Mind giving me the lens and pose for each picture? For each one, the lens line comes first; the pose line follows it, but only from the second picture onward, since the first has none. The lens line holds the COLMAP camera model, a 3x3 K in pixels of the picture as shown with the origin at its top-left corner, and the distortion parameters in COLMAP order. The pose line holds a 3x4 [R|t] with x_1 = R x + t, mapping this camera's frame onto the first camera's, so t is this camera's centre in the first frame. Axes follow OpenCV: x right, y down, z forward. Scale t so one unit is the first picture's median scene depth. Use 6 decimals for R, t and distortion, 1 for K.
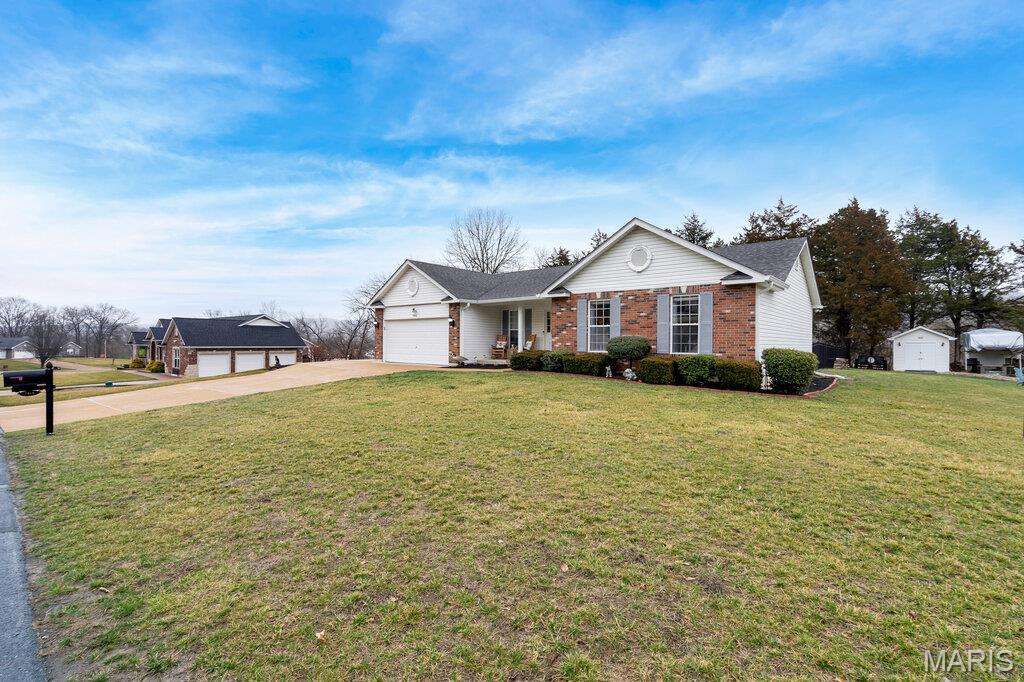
lens RADIAL K [[464.0, 0, 505.1], [0, 464.0, 346.8], [0, 0, 1]] dist [-0.005630, 0.002213]
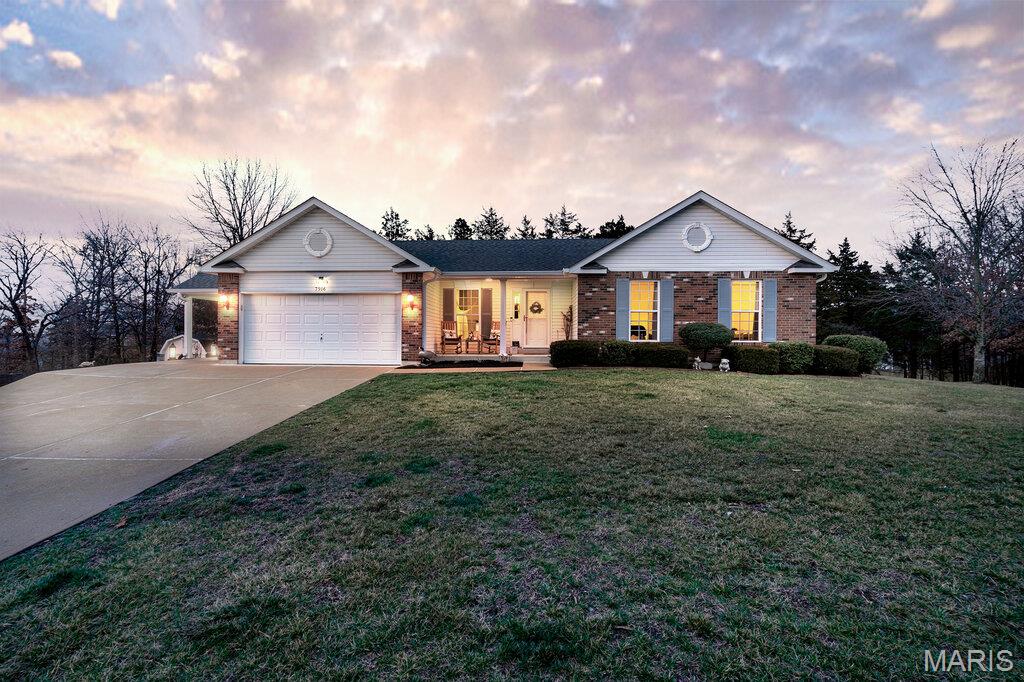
lens RADIAL K [[464.0, 0, 511.3], [0, 464.0, 341.9], [0, 0, 1]] dist [-0.005630, 0.002213]
pose [[0.789868, -0.011728, 0.613165, -0.410064], [0.008844, 0.999931, 0.007733, 0.002887], [-0.613213, -0.000685, 0.789917, 0.374260]]
